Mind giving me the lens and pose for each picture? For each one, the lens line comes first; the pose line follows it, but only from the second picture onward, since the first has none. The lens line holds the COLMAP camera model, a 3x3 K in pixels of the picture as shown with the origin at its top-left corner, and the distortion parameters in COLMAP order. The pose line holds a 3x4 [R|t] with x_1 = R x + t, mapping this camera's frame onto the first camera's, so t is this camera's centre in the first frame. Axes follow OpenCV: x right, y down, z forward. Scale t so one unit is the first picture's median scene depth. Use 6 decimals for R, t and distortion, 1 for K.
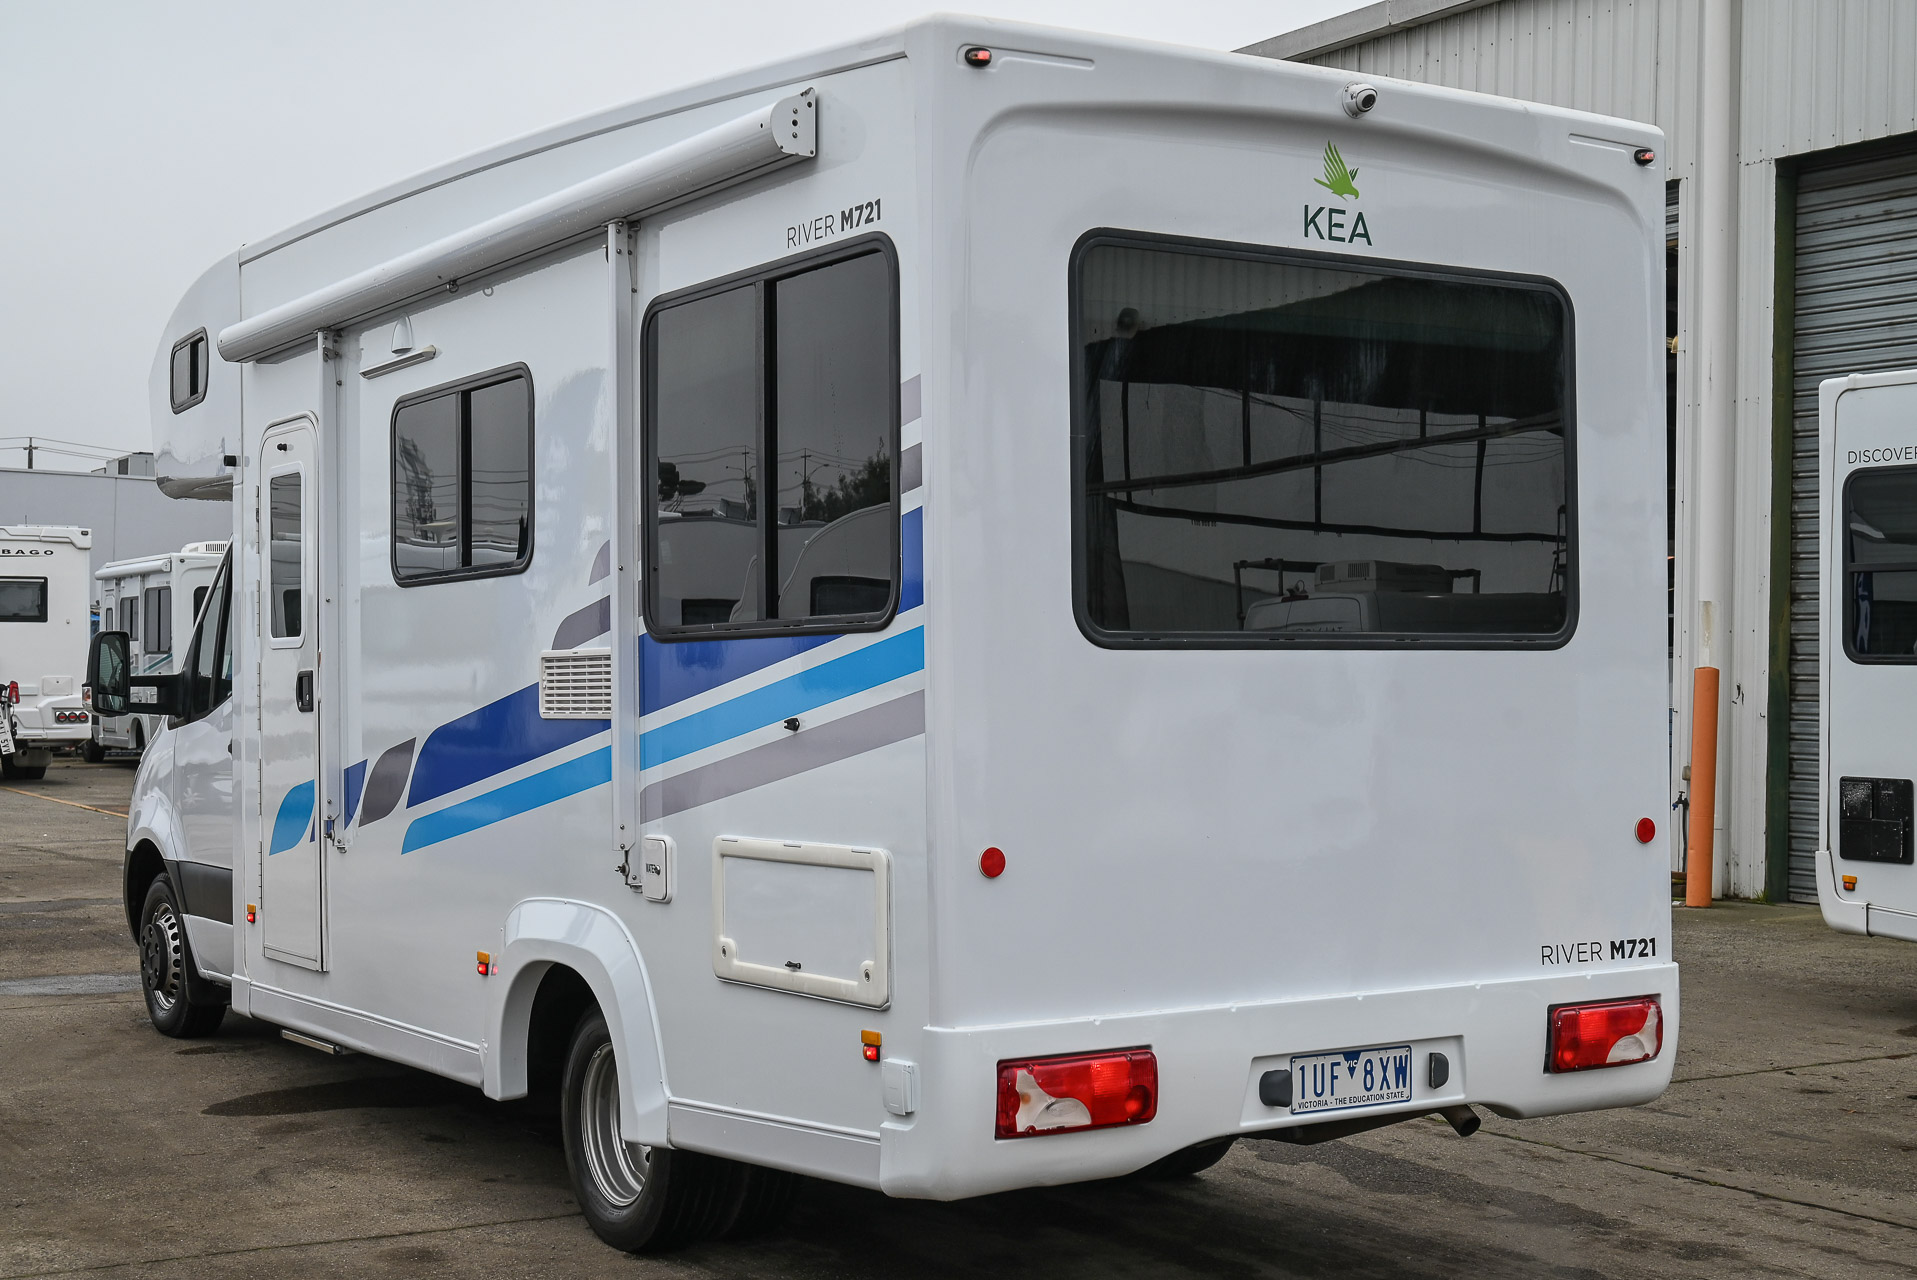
lens RADIAL K [[2520.5, 0, 914.5], [0, 2520.5, 638.9], [0, 0, 1]] dist [0.009343, -0.016144]
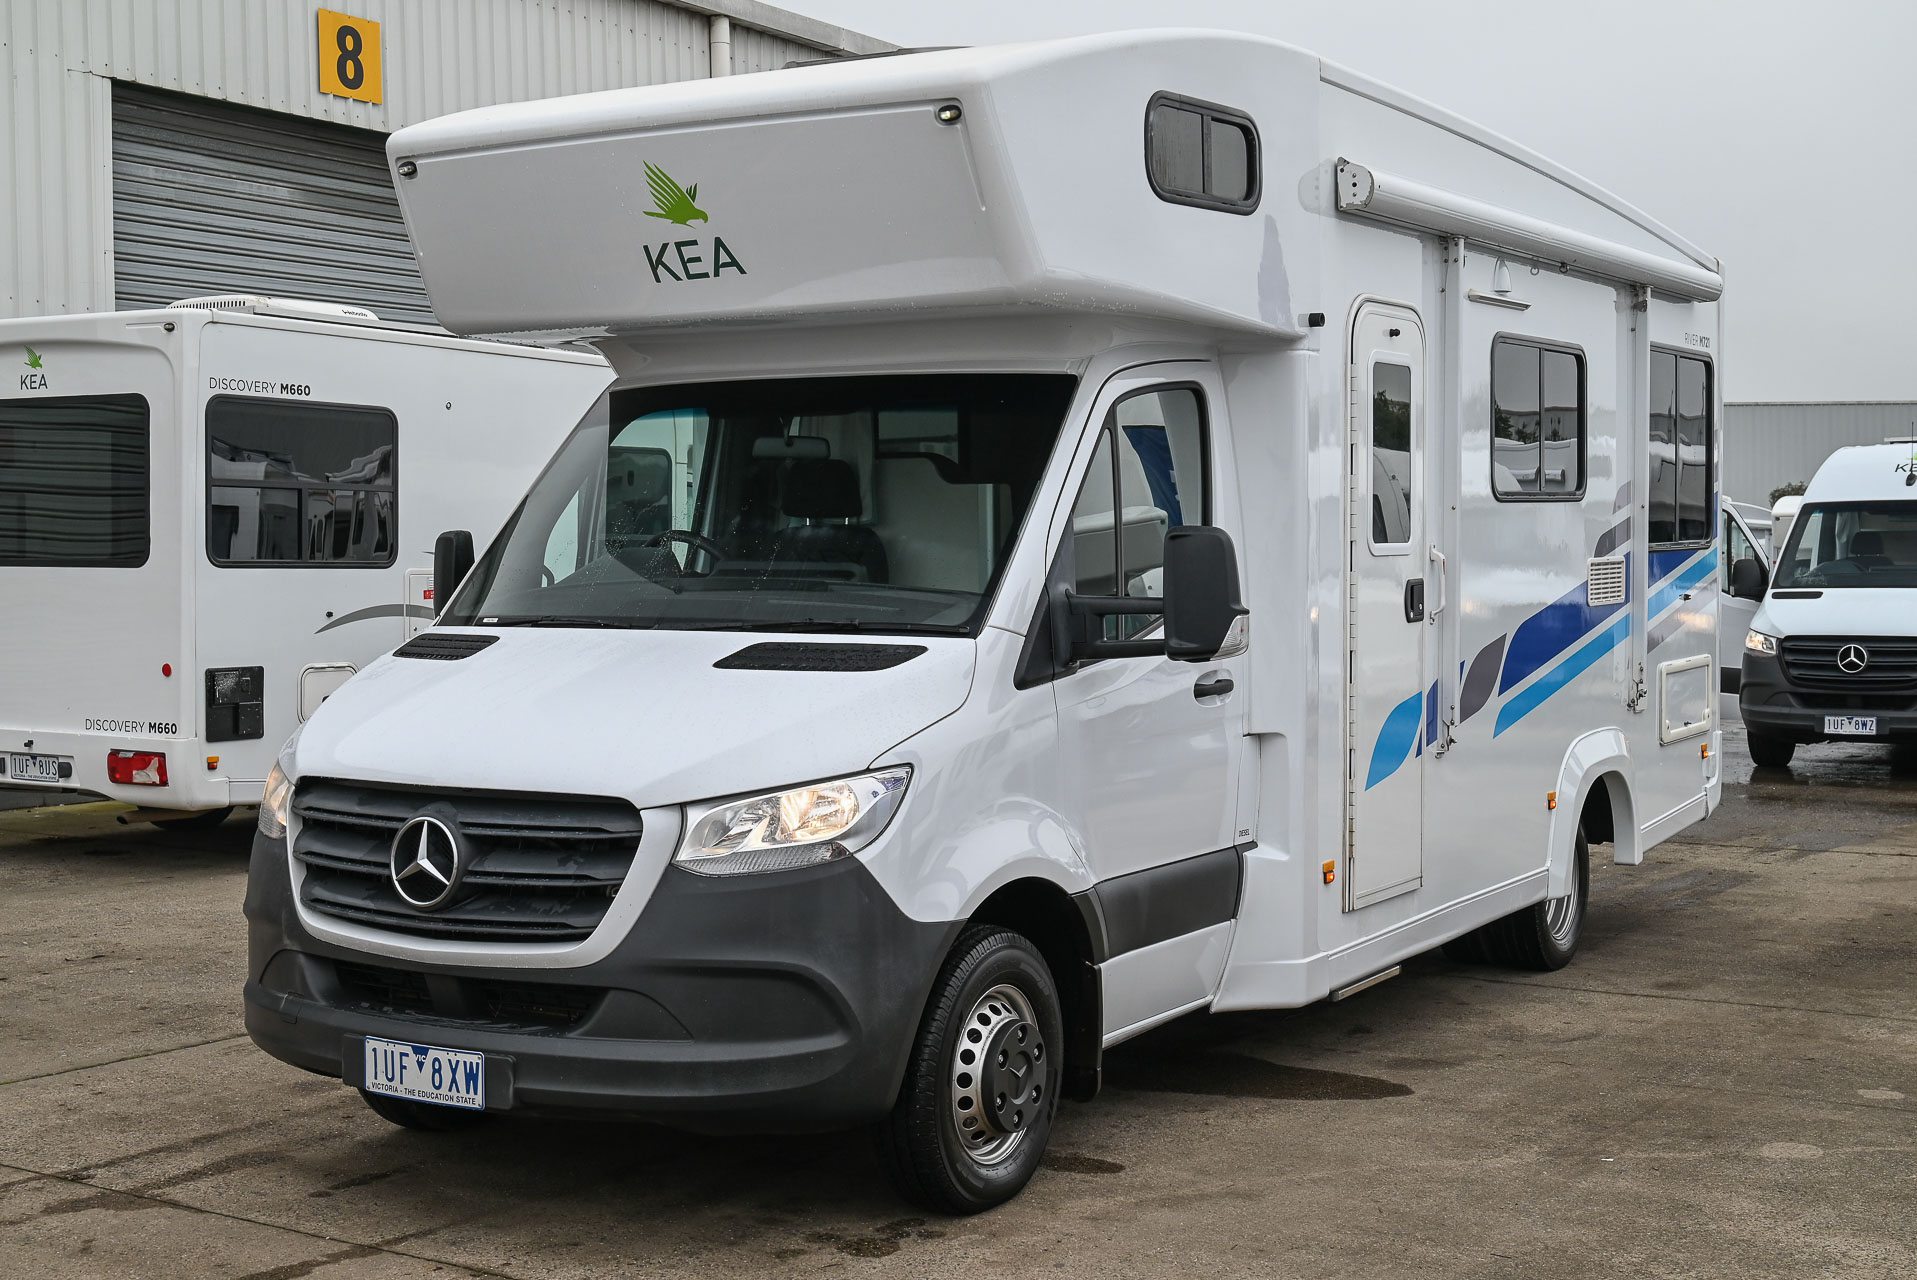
lens RADIAL K [[2520.5, 0, 914.5], [0, 2520.5, 638.9], [0, 0, 1]] dist [0.009343, -0.016144]
pose [[-0.432703, -0.029458, 0.901055, -1.473191], [-0.006155, 0.999539, 0.029722, 0.011893], [-0.901515, 0.007315, -0.432685, 2.291640]]
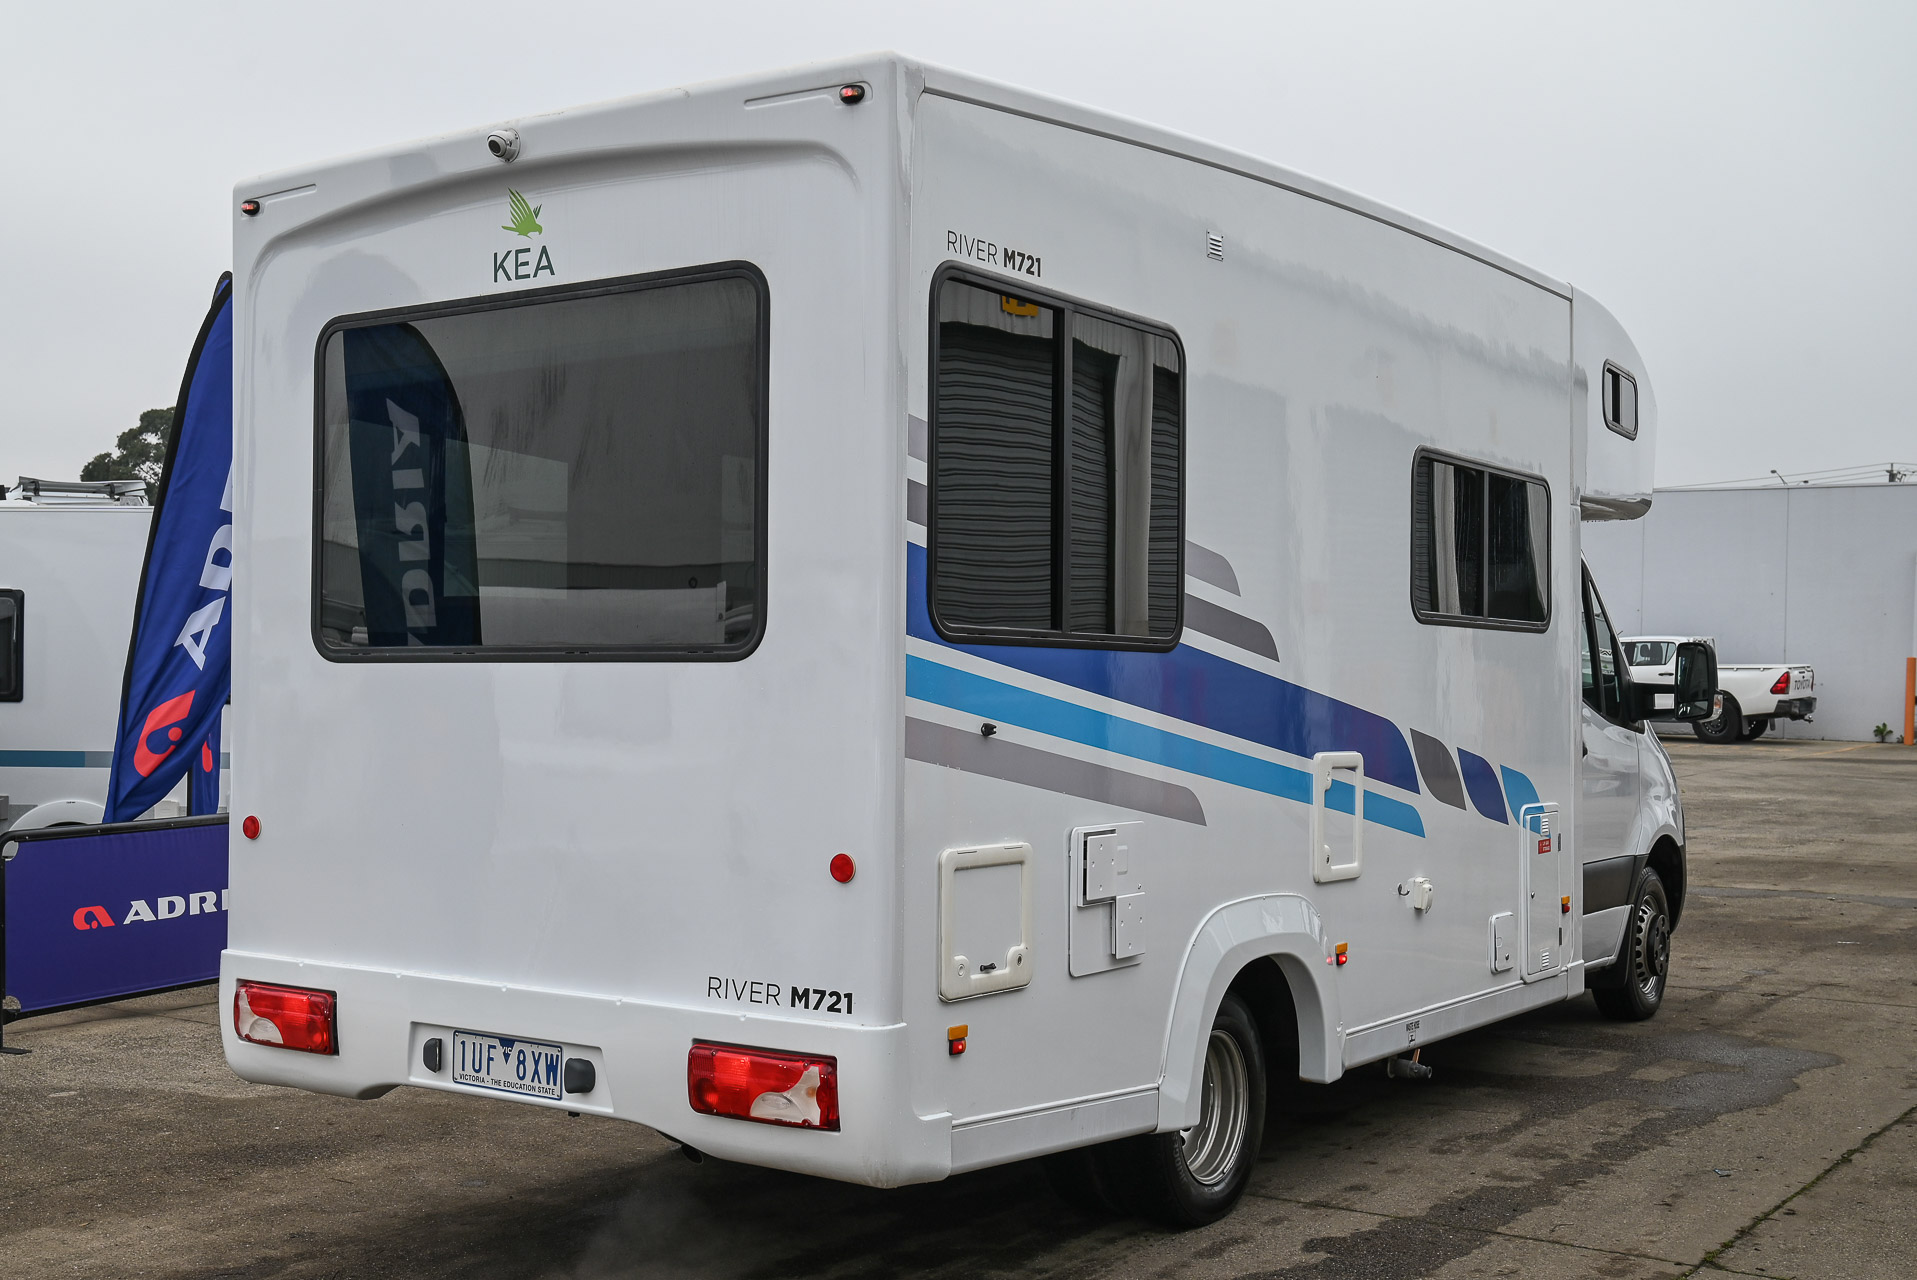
lens RADIAL K [[2180.4, 0, 892.0], [0, 2180.4, 648.8], [0, 0, 1]] dist [-0.006864, -0.006838]
pose [[0.386504, -0.006554, -0.922264, 1.071282], [0.006965, 0.999967, -0.004188, 0.003654], [0.922261, -0.004805, 0.386537, 0.782782]]
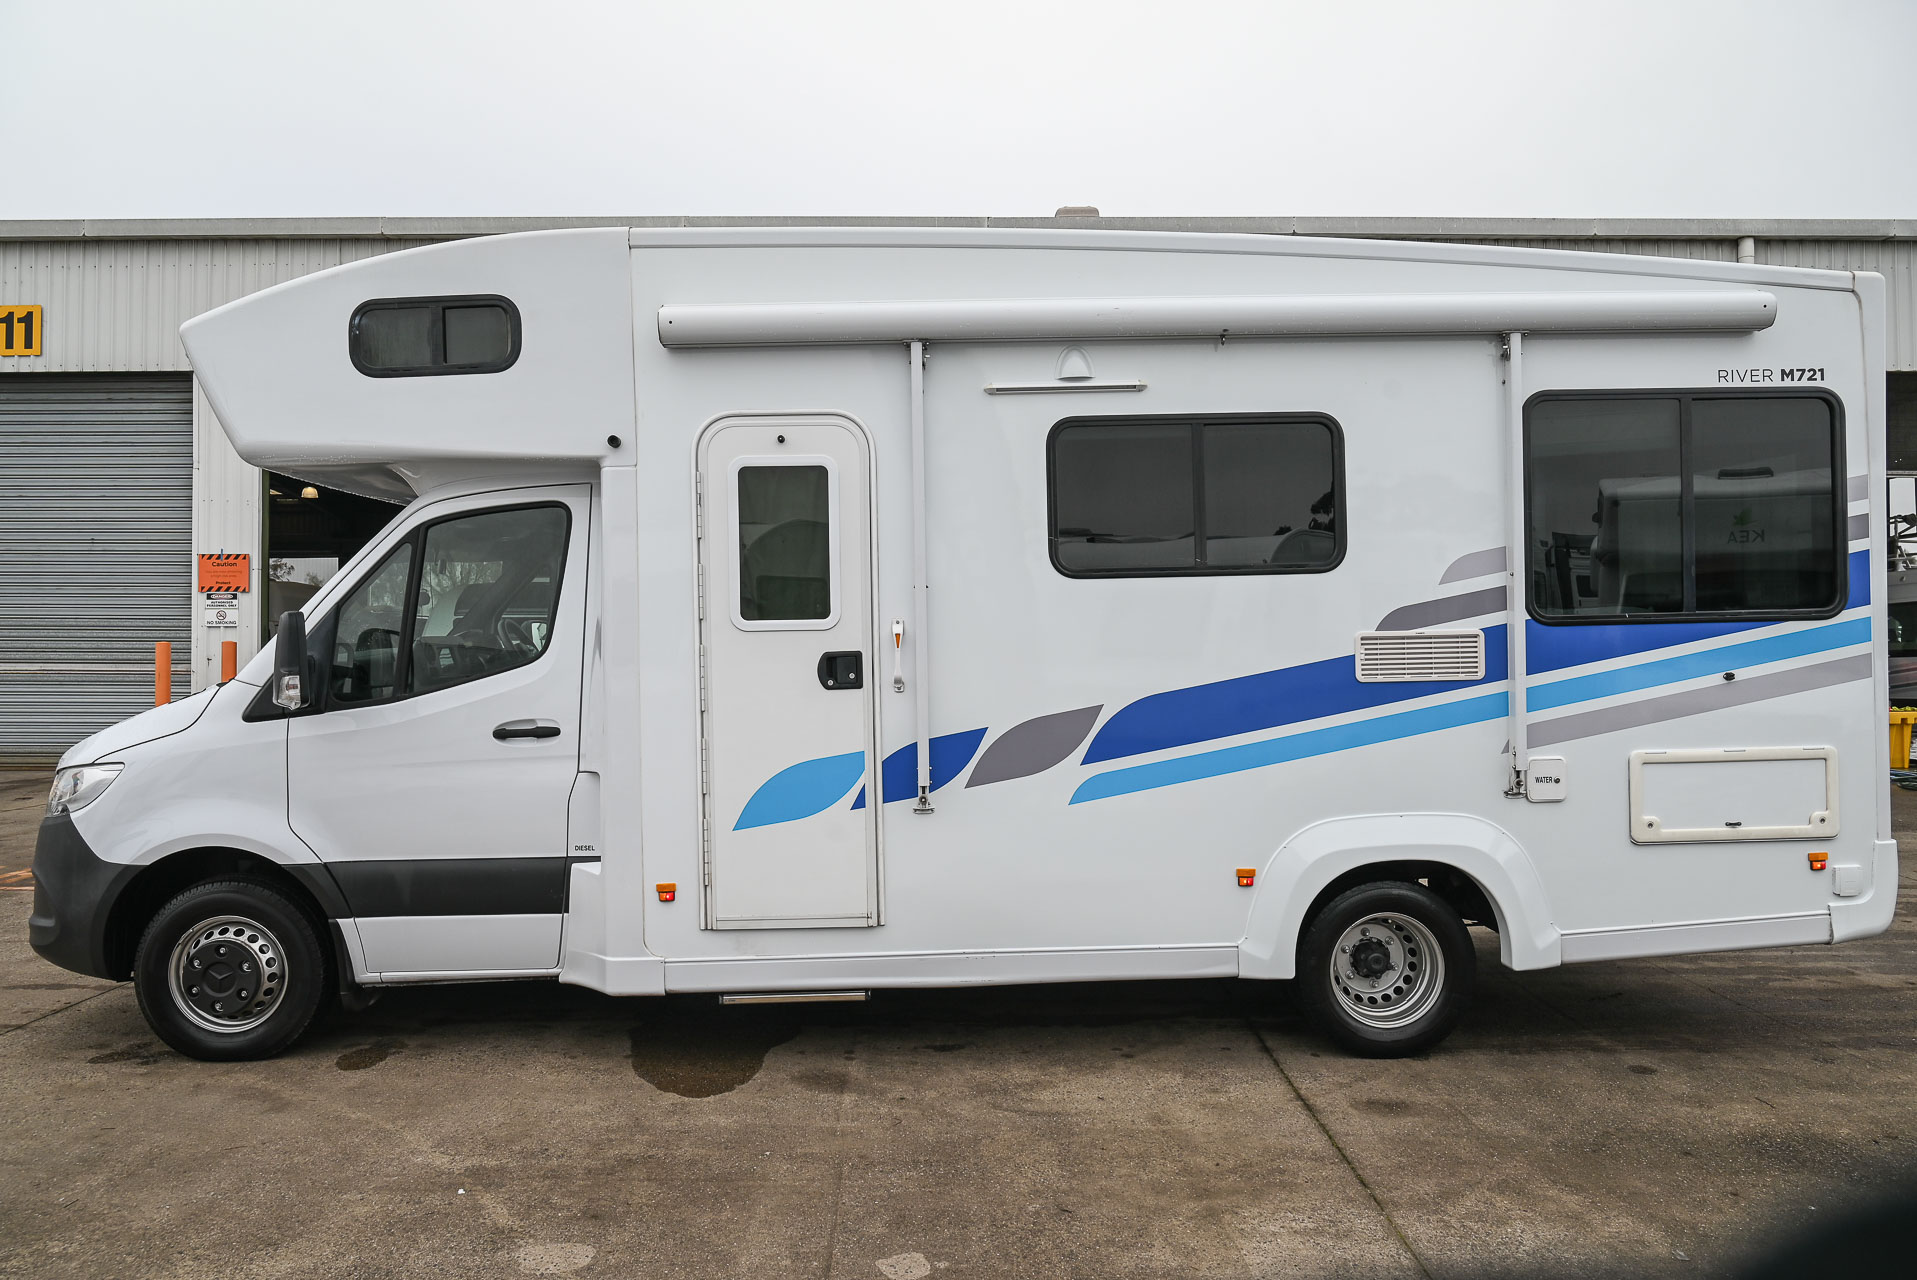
lens RADIAL K [[1284.2, 0, 958.5], [0, 1284.2, 640.0], [0, 0, 1]] dist [0.008620, -0.028430]
pose [[0.520672, -0.000656, 0.853756, -0.992259], [-0.002123, 0.999996, 0.002063, 0.009641], [-0.853754, -0.002887, 0.520669, 0.973147]]
